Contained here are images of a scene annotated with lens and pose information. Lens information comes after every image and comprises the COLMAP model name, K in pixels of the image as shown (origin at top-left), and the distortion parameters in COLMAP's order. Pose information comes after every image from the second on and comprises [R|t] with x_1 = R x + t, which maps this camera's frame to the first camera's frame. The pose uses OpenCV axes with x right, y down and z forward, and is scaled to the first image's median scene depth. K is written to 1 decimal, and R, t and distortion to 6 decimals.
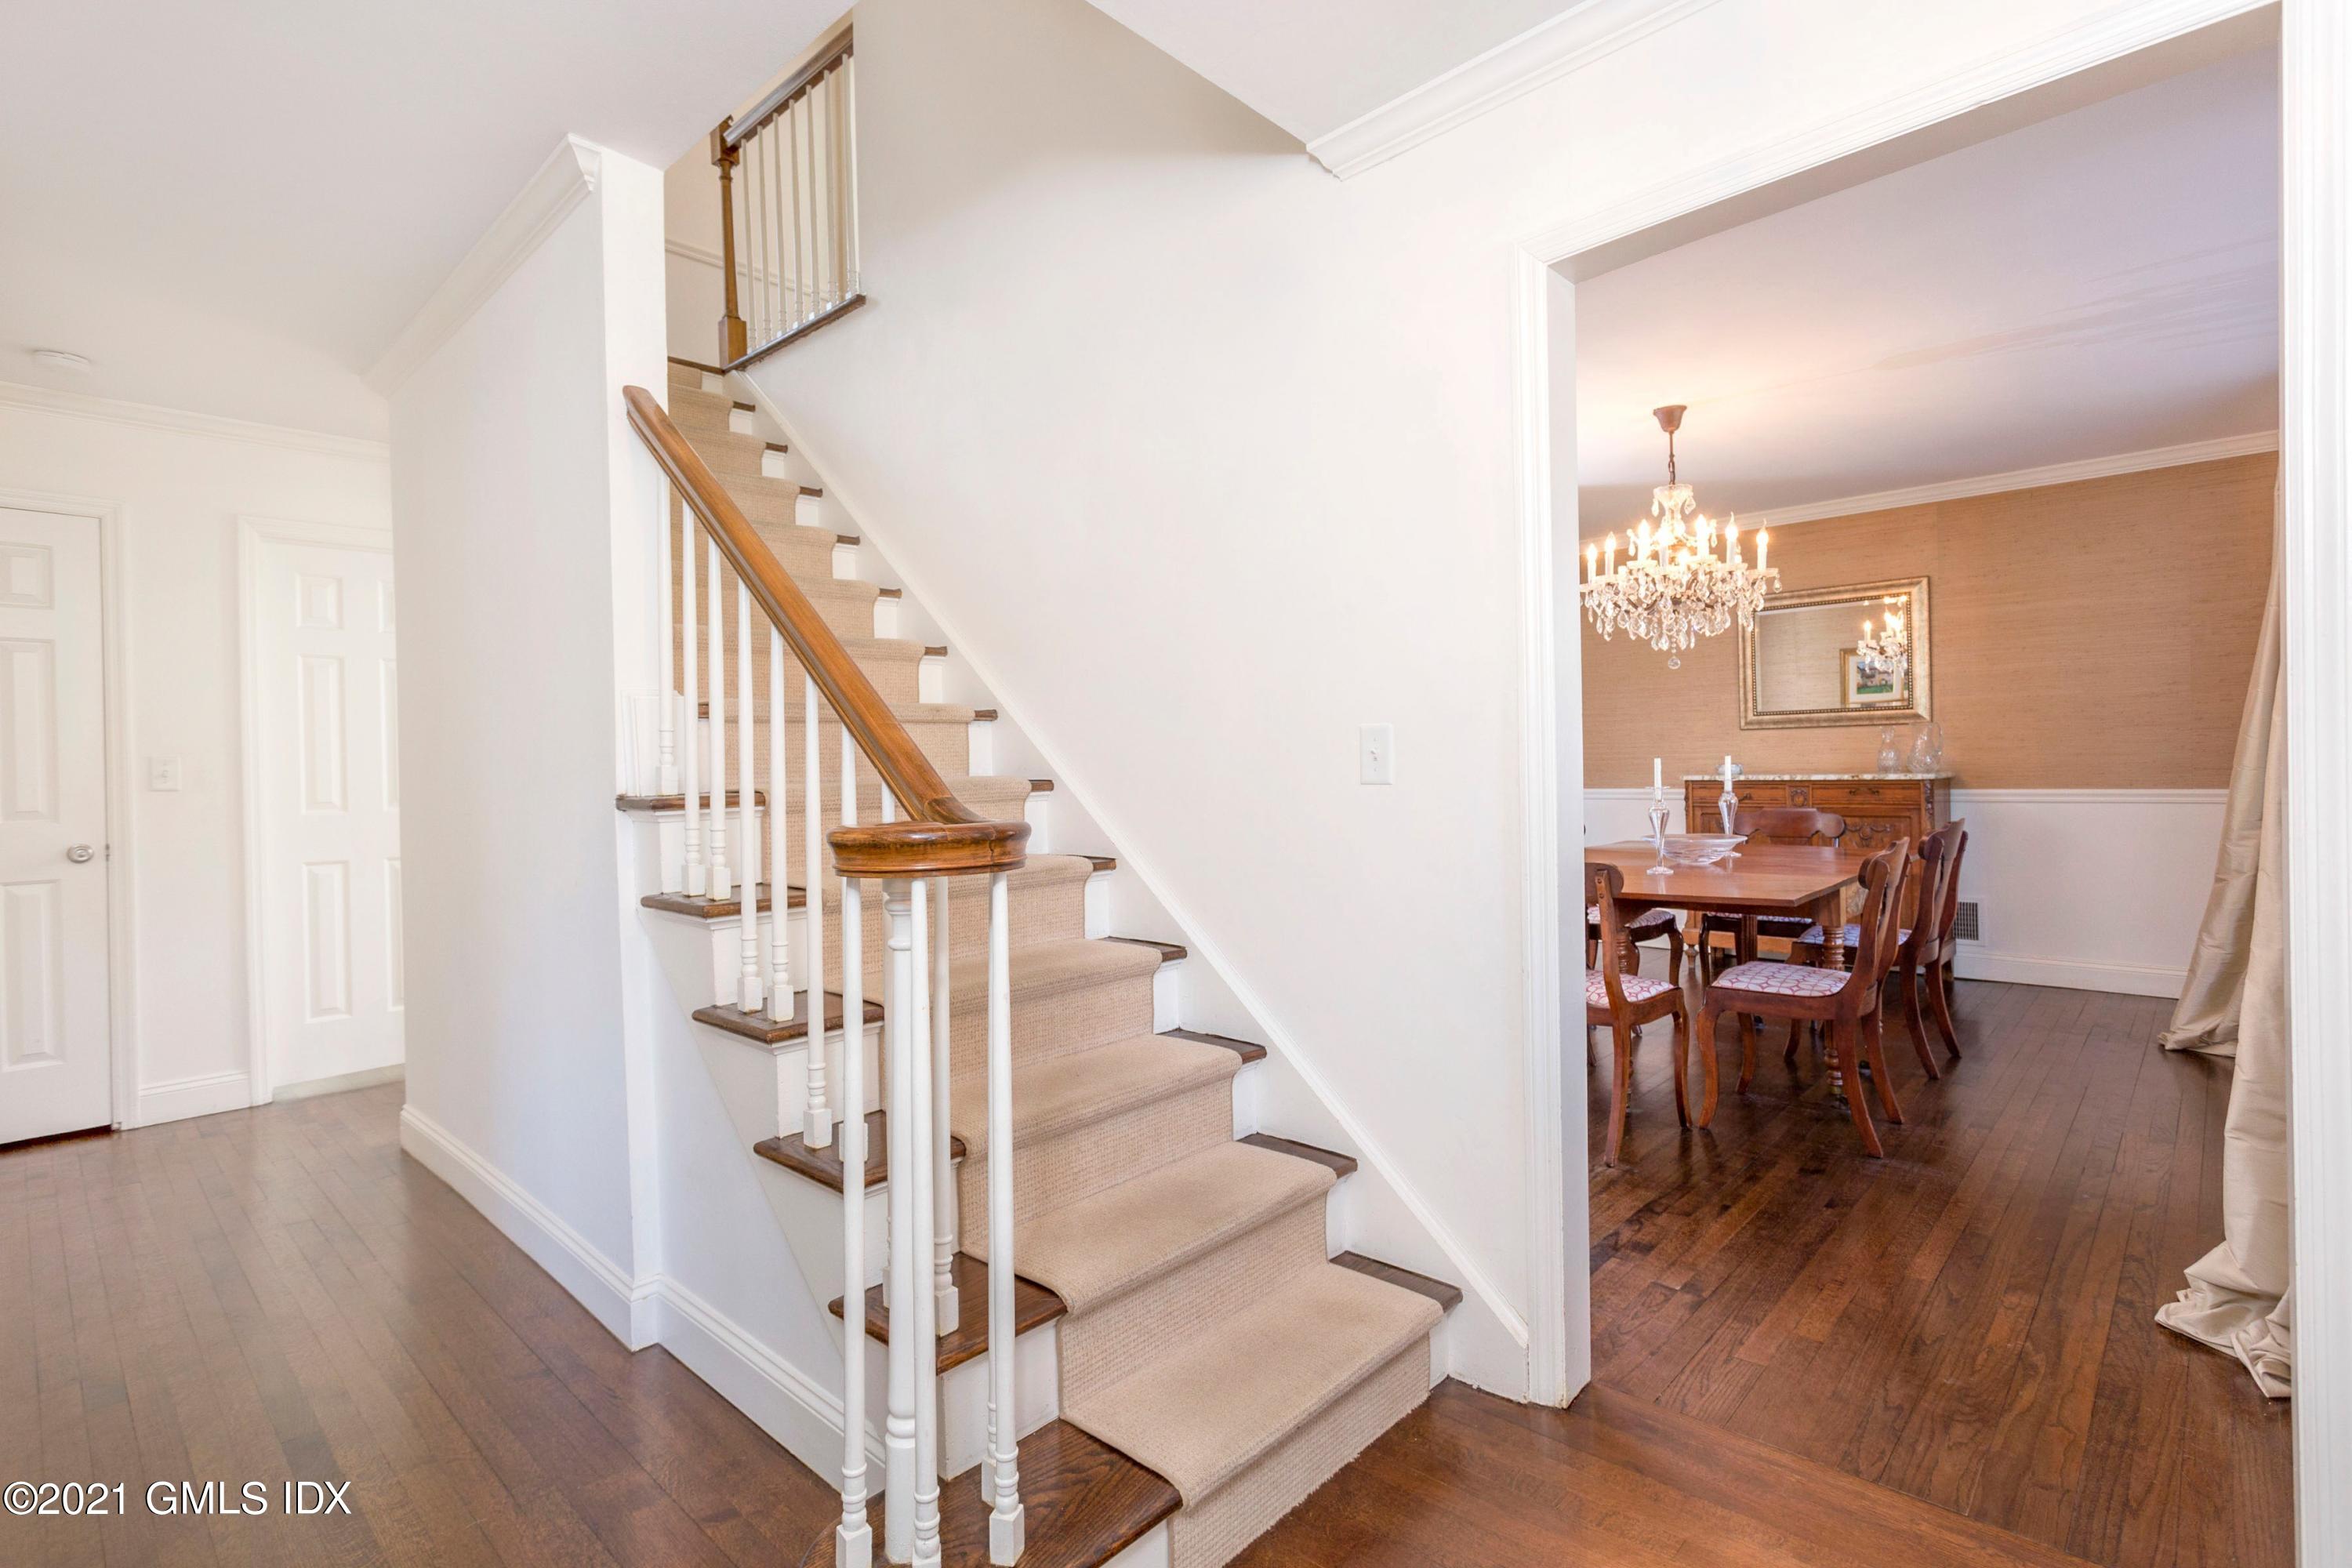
lens RADIAL K [[1119.3, 0, 1178.1], [0, 1119.3, 774.1], [0, 0, 1]] dist [-0.001547, 0.000136]
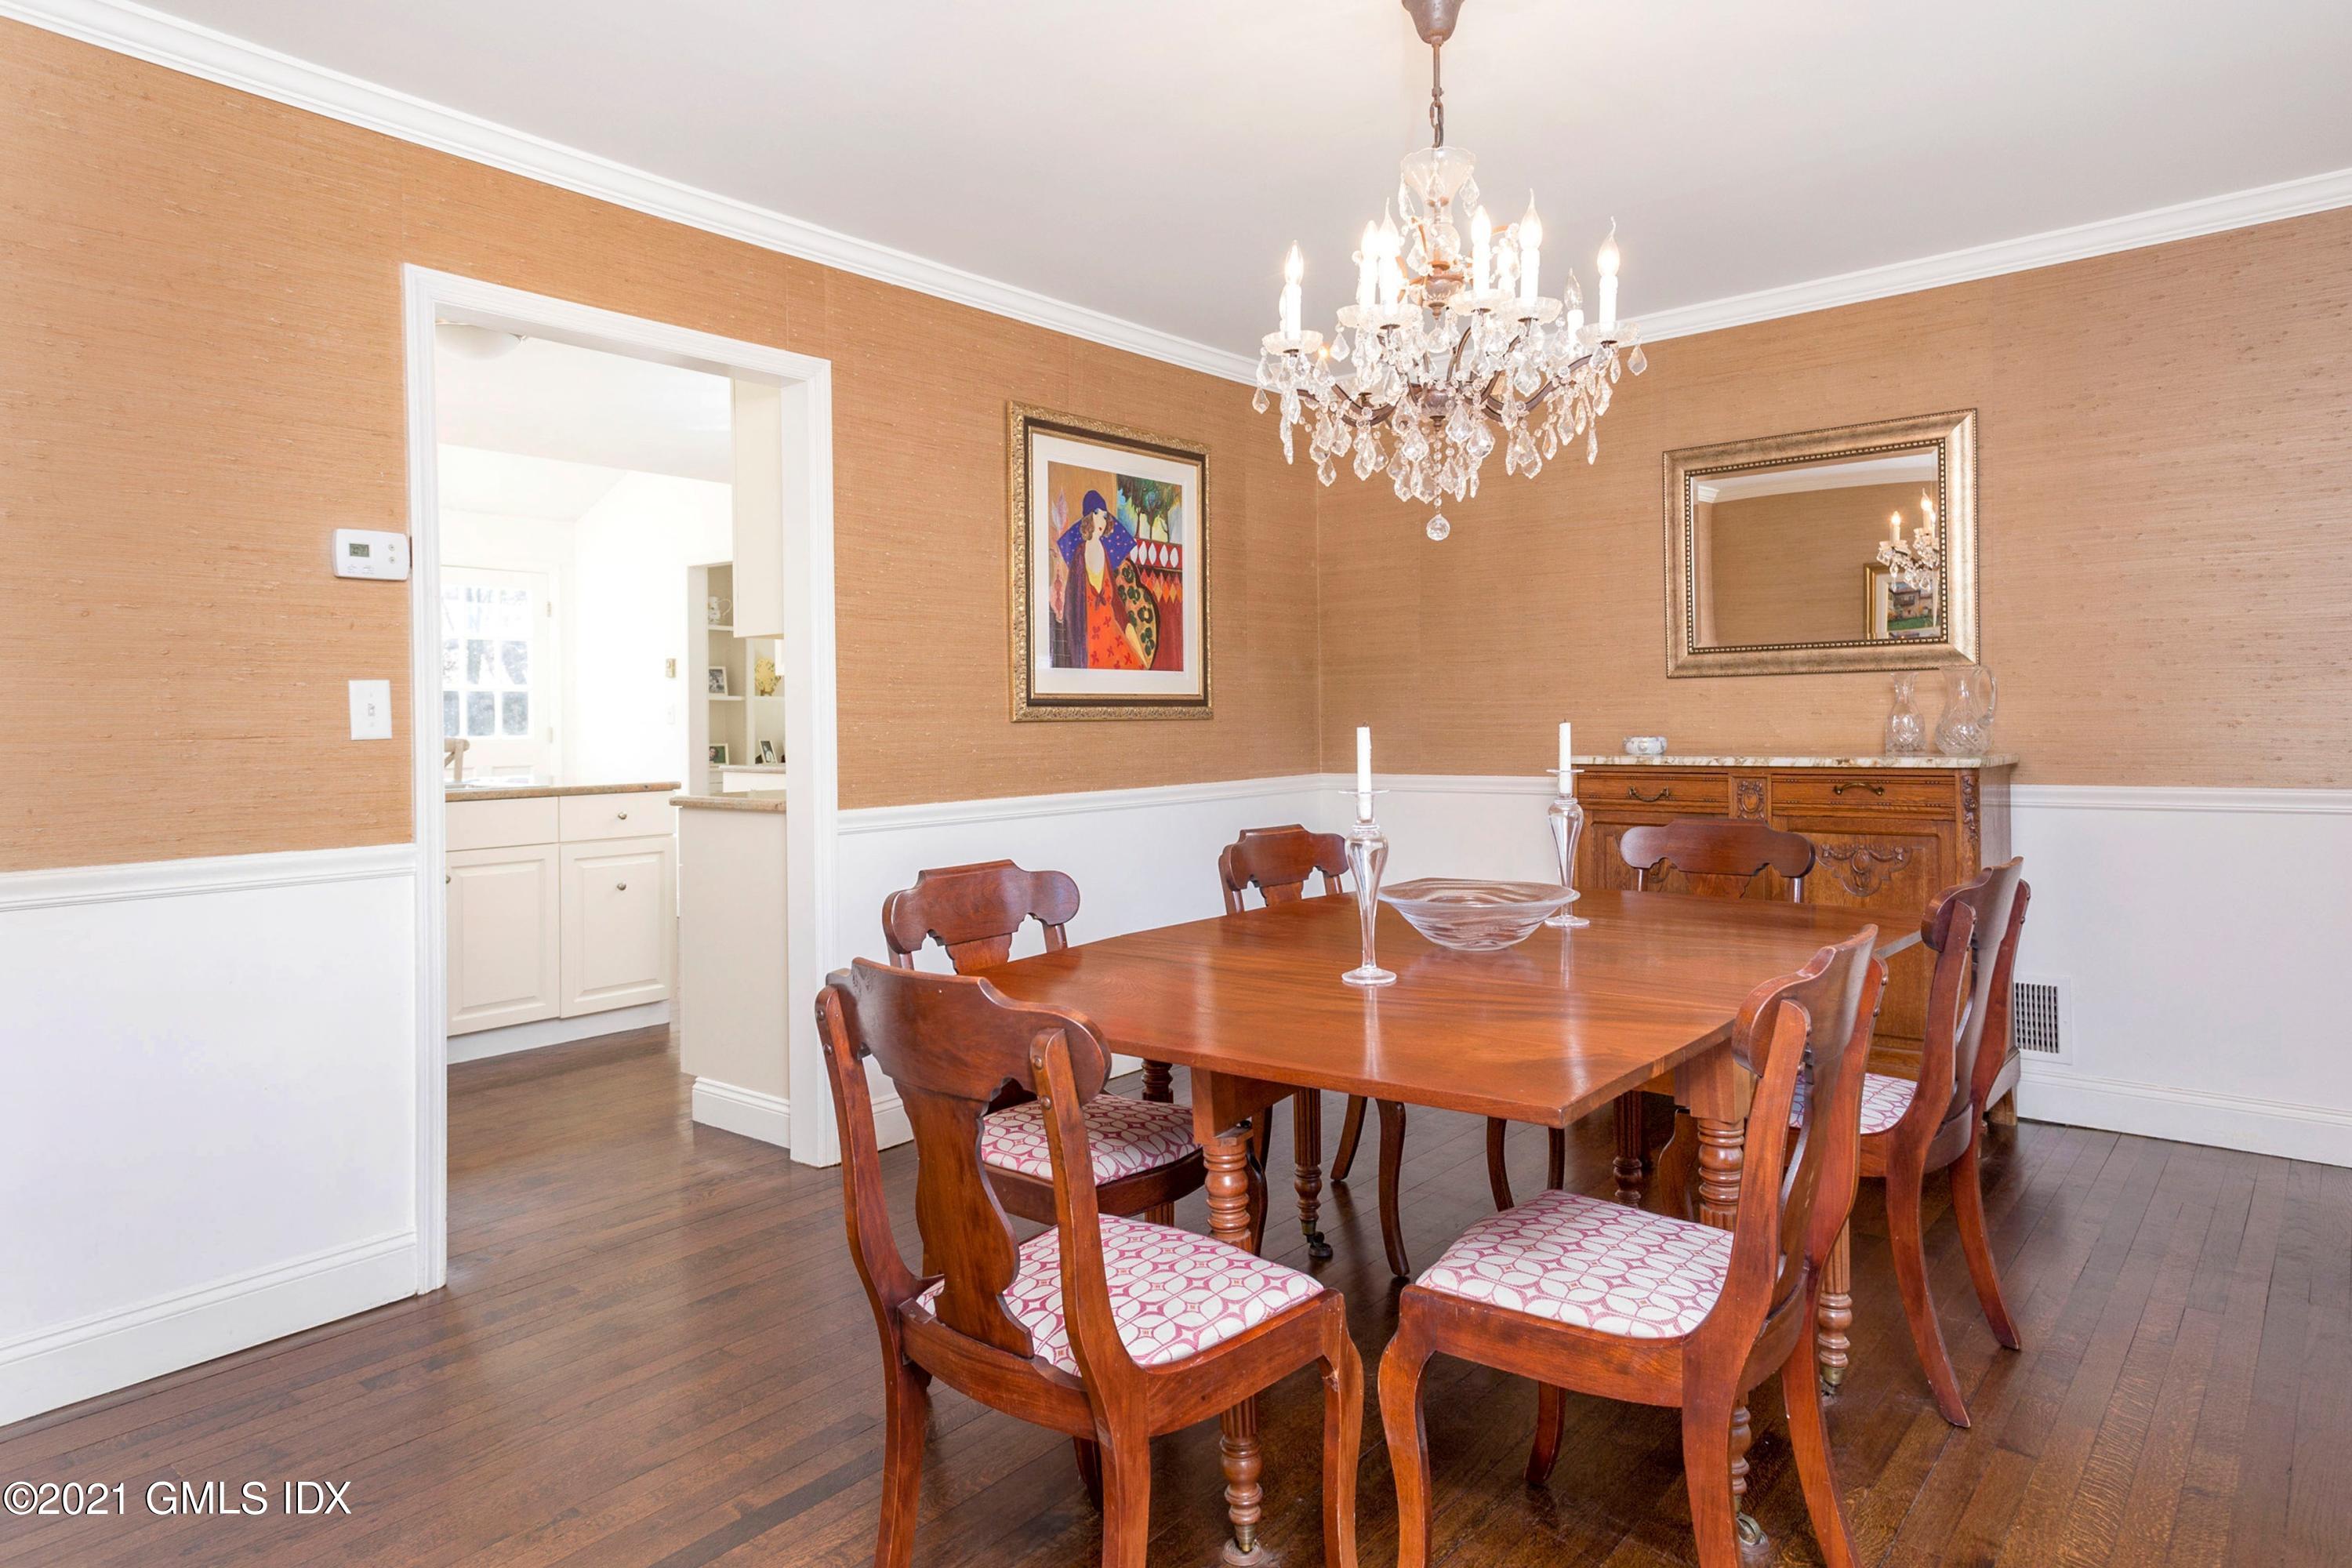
lens RADIAL K [[1420.8, 0, 1196.0], [0, 1420.8, 735.4], [0, 0, 1]] dist [0.004444, 0.000245]
pose [[0.997584, 0.004670, 0.069314, 0.237432], [-0.004208, 0.999968, -0.006816, -0.004495], [-0.069343, 0.006508, 0.997572, 0.321672]]
